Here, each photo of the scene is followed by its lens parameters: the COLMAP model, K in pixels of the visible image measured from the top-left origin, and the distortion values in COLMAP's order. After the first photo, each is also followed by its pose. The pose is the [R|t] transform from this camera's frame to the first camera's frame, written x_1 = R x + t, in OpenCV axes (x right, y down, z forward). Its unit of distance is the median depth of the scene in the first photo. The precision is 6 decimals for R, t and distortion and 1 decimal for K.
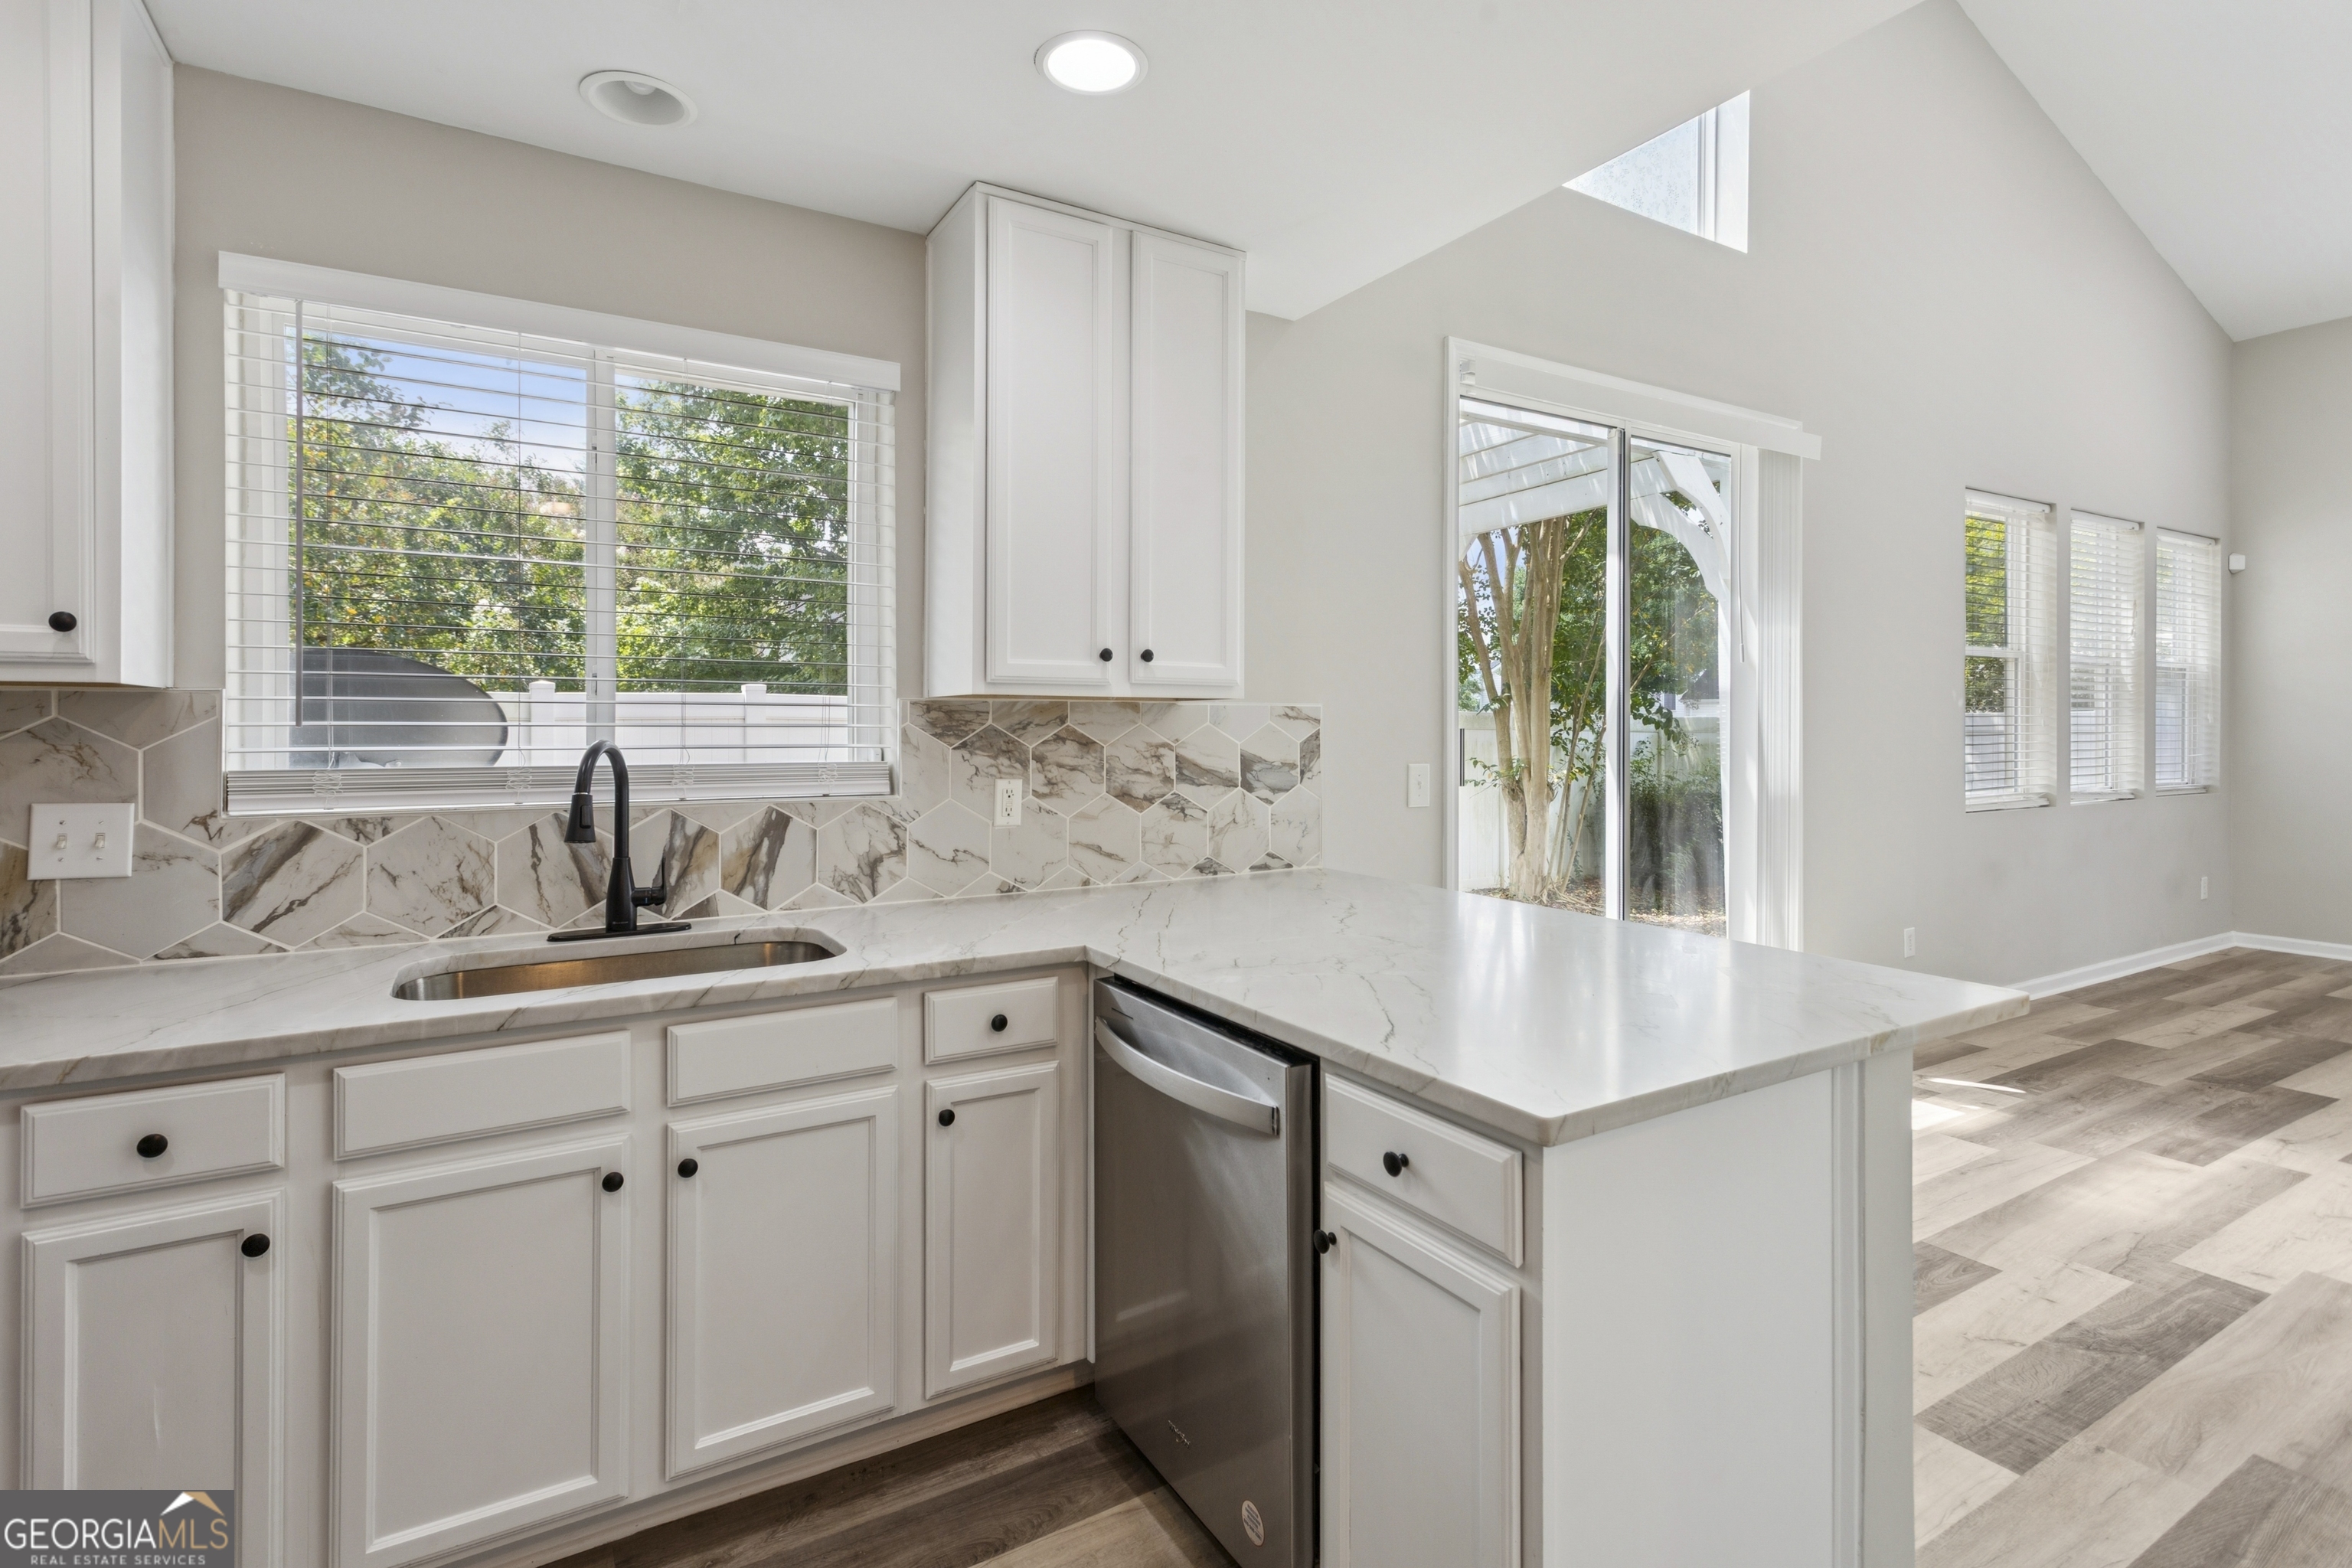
lens RADIAL K [[1120.8, 0, 1163.5], [0, 1120.8, 730.9], [0, 0, 1]] dist [0.003343, 0.001154]
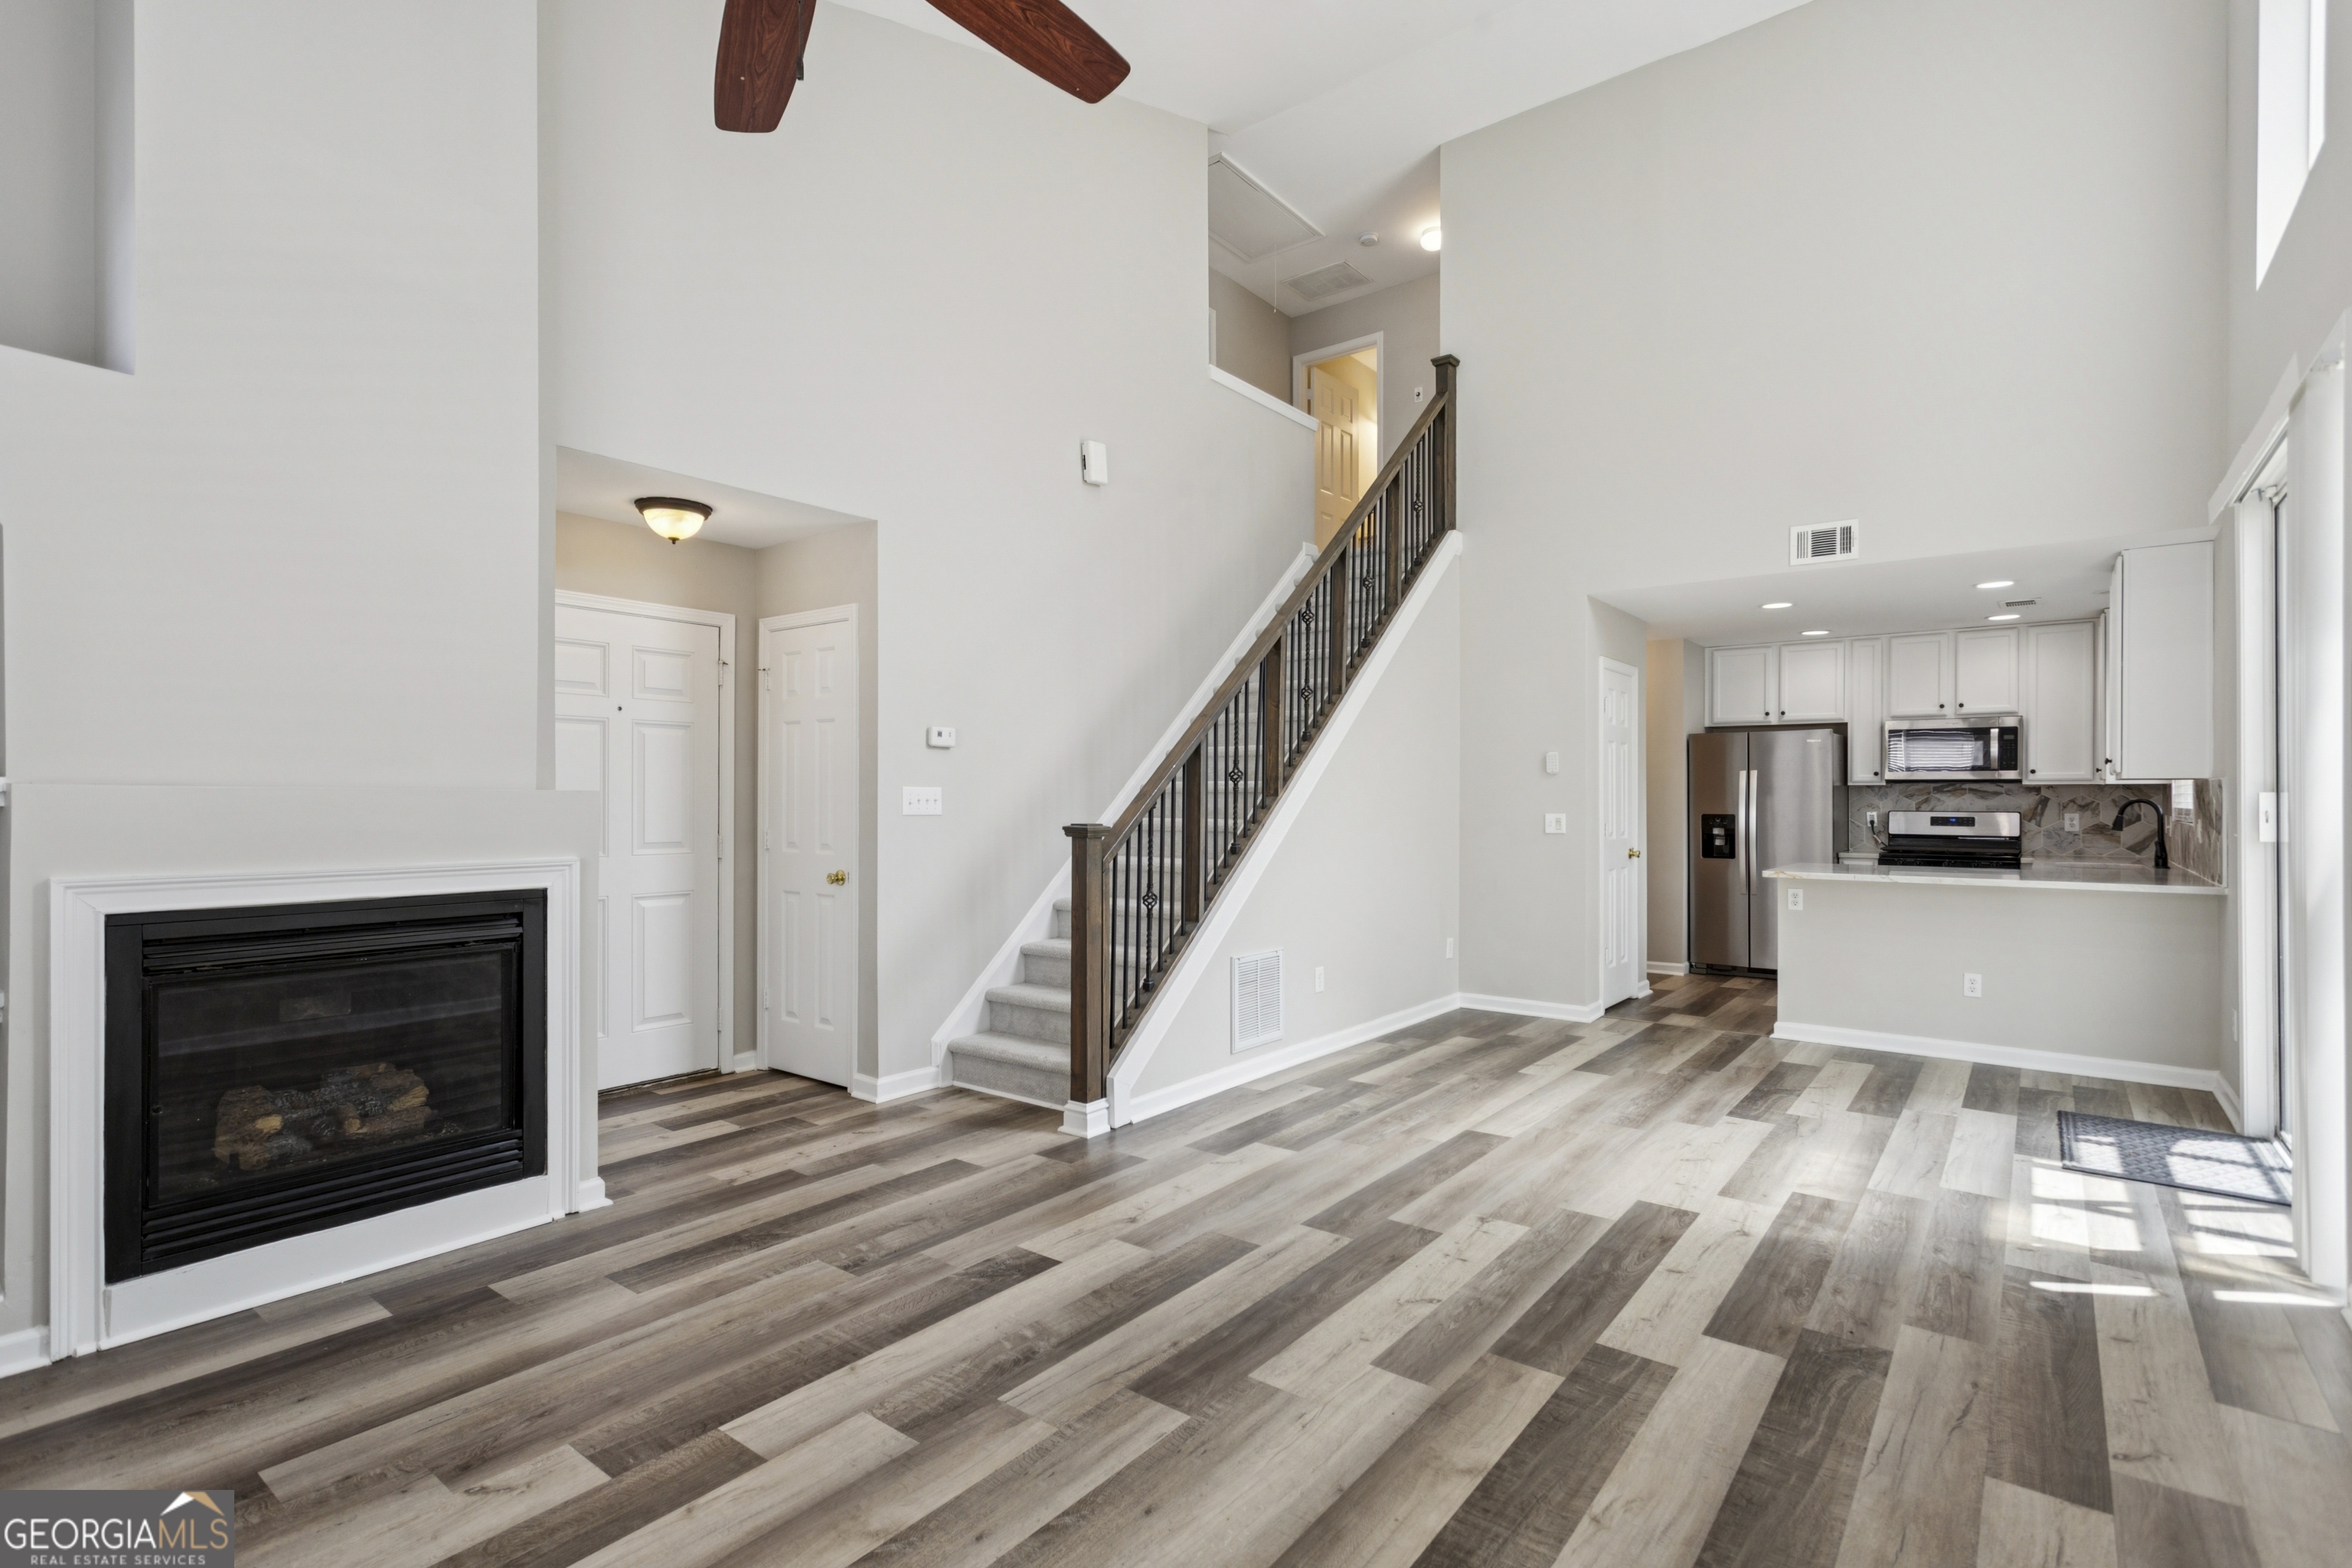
lens RADIAL K [[1111.9, 0, 1170.1], [0, 1111.9, 800.5], [0, 0, 1]] dist [0.009374, 0.000852]
pose [[-0.930915, -0.002958, -0.365225, 2.332221], [-0.005747, 0.999962, 0.006549, 0.006615], [0.365192, 0.008195, -0.930896, 2.211085]]
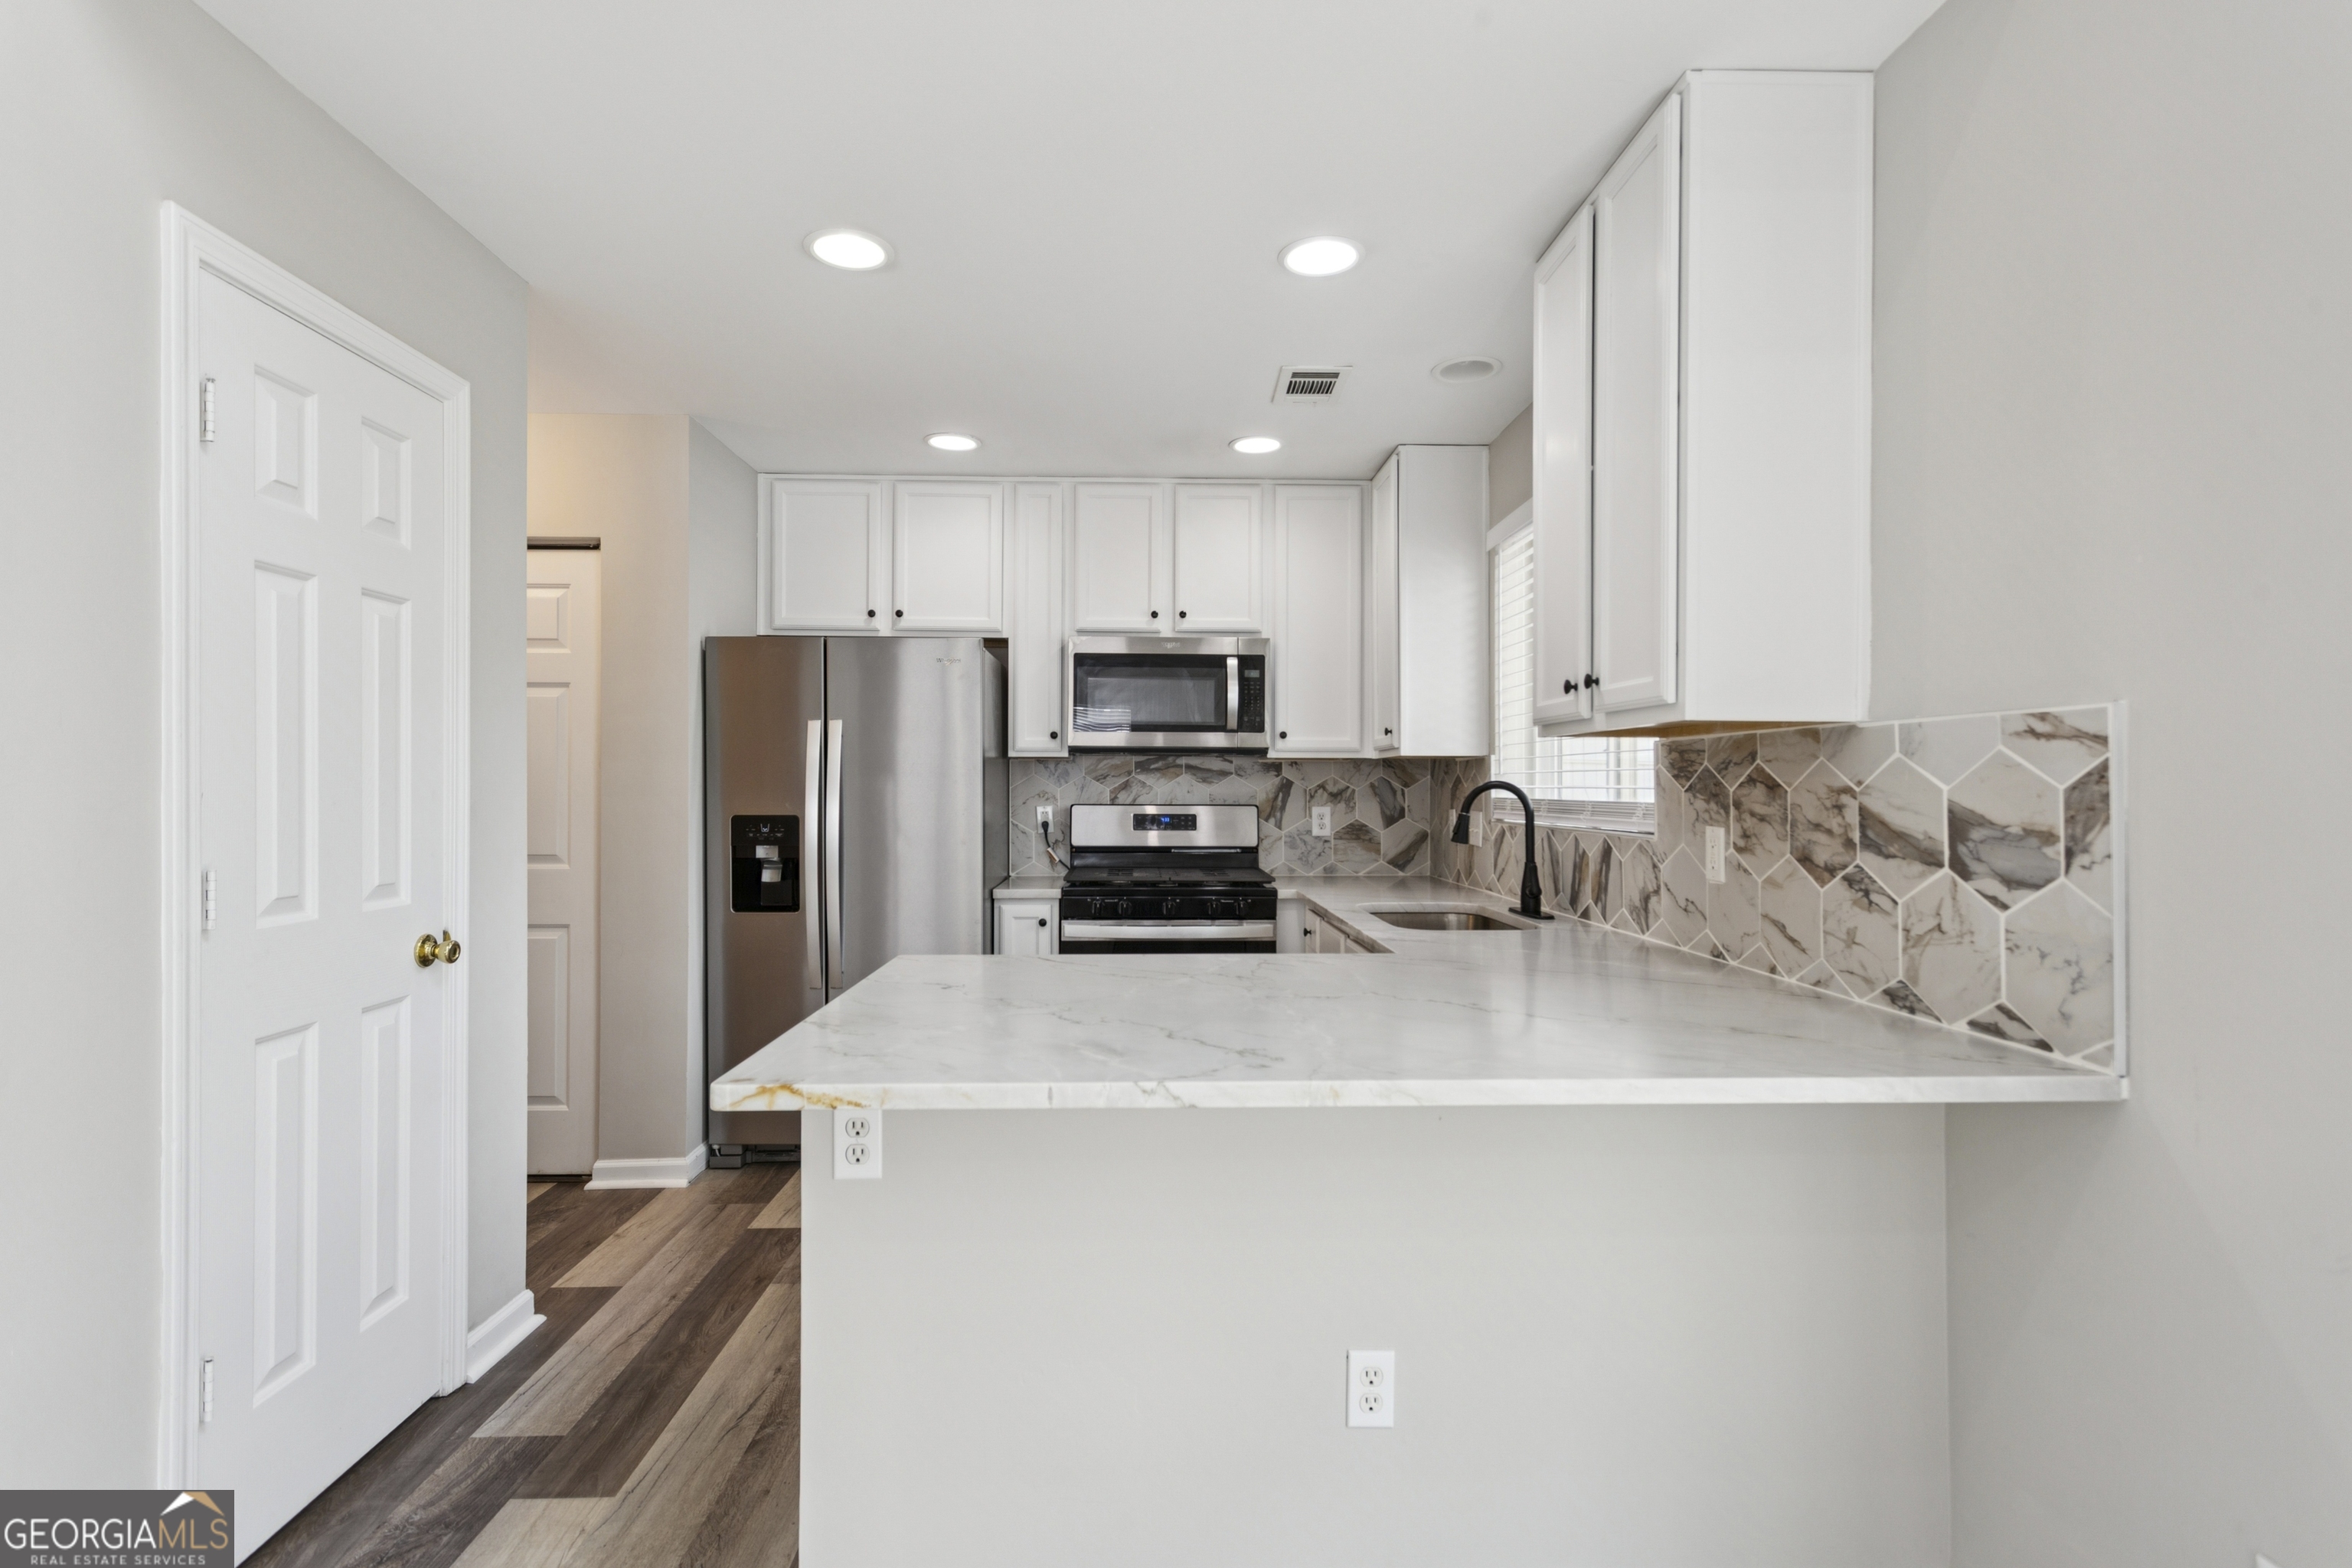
lens RADIAL K [[1125.1, 0, 1167.7], [0, 1125.1, 789.4], [0, 0, 1]] dist [0.000270, 0.000033]
pose [[-0.482204, -0.001121, -0.876058, 0.833313], [-0.008027, 0.999963, 0.003139, 0.014558], [0.876022, 0.008546, -0.482195, 1.054408]]
